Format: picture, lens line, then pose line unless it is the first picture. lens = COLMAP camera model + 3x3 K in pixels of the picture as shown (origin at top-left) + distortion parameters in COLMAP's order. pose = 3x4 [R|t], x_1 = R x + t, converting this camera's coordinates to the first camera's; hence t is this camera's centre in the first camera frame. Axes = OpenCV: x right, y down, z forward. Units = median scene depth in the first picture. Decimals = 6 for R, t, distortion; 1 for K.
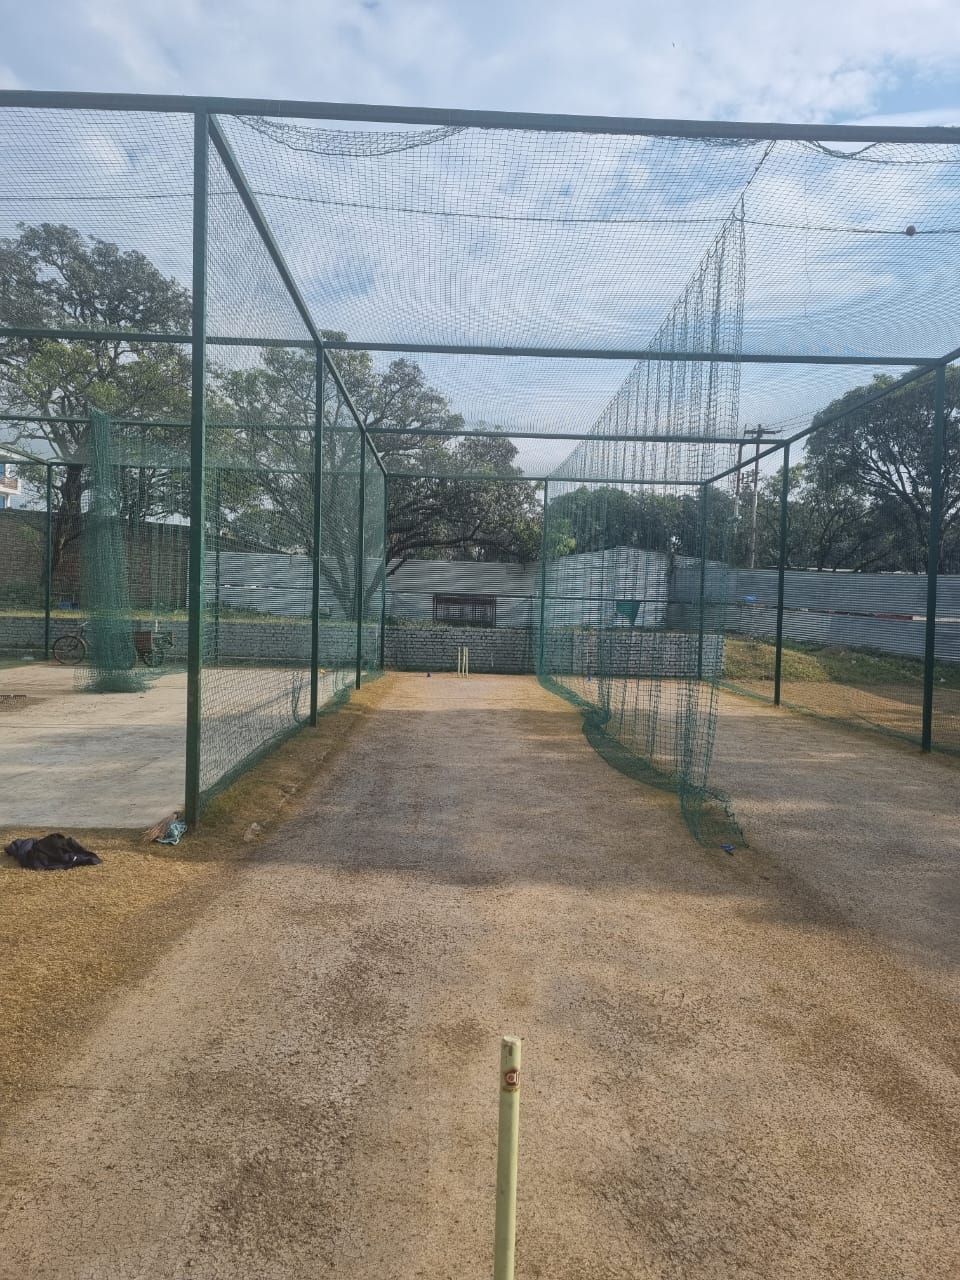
lens RADIAL K [[928.6, 0, 483.9], [0, 928.6, 637.7], [0, 0, 1]] dist [0.070585, -0.046018]
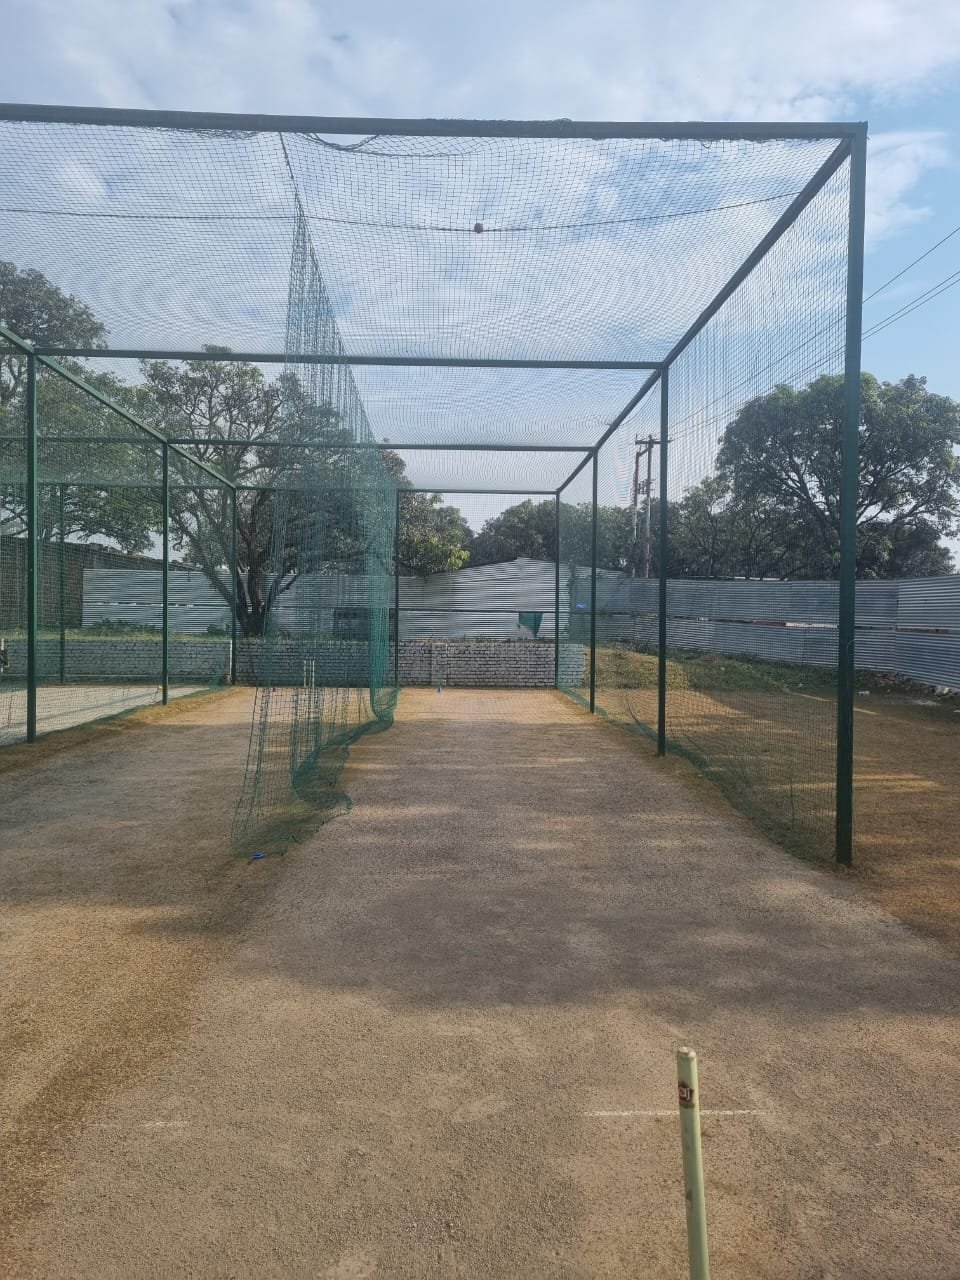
lens RADIAL K [[928.6, 0, 483.7], [0, 928.6, 636.0], [0, 0, 1]] dist [0.070585, -0.046018]
pose [[0.999804, -0.016745, 0.010562, 0.140433], [0.016938, 0.999687, -0.018431, 0.005285], [-0.010250, 0.018606, 0.999774, 0.007259]]
